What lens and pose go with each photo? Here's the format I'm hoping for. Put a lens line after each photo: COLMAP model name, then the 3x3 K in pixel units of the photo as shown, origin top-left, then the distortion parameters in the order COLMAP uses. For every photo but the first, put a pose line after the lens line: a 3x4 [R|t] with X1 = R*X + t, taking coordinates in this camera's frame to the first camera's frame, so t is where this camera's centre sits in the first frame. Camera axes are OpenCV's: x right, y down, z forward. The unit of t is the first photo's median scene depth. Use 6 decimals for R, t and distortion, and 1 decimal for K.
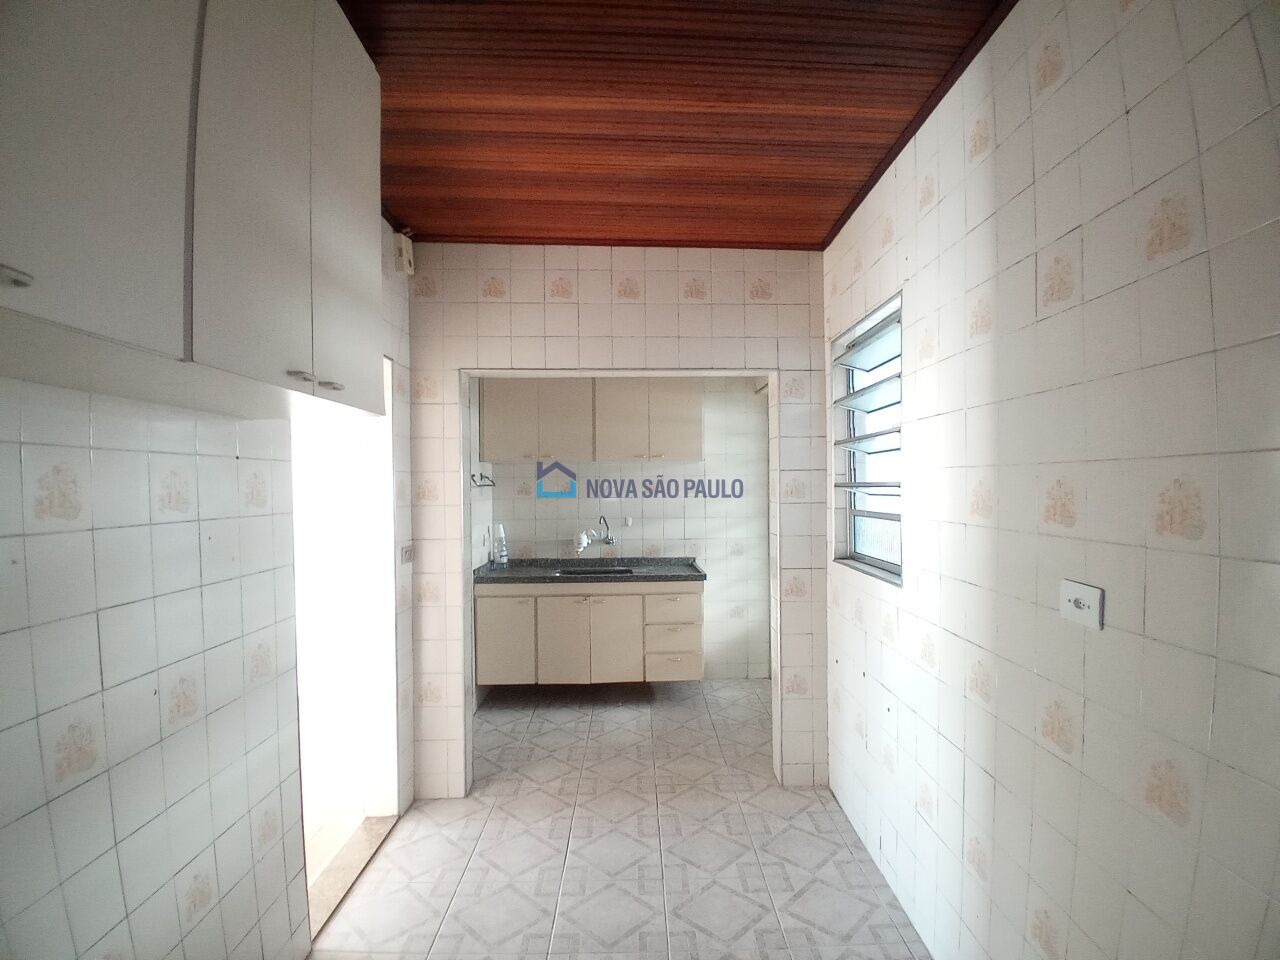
lens RADIAL K [[636.4, 0, 640.0], [0, 636.4, 480.0], [0, 0, 1]] dist [0.001246, 0.000263]
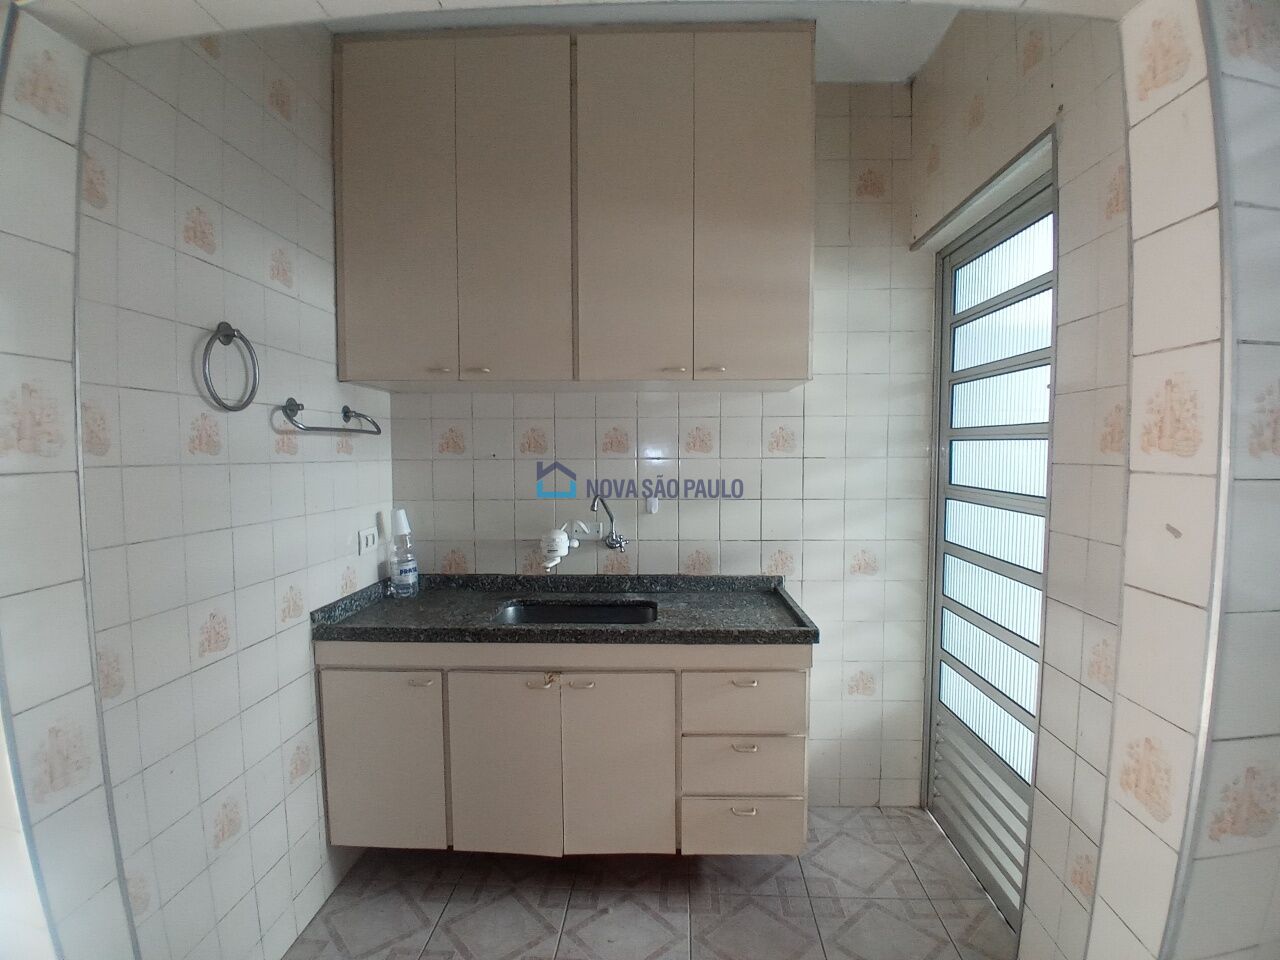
lens RADIAL K [[636.4, 0, 640.0], [0, 636.4, 480.0], [0, 0, 1]] dist [0.001246, 0.000263]
pose [[0.997453, 0.009121, -0.070746, 0.009115], [-0.005023, 0.998311, 0.057885, 0.016045], [0.071155, -0.057382, 0.995813, 0.524550]]
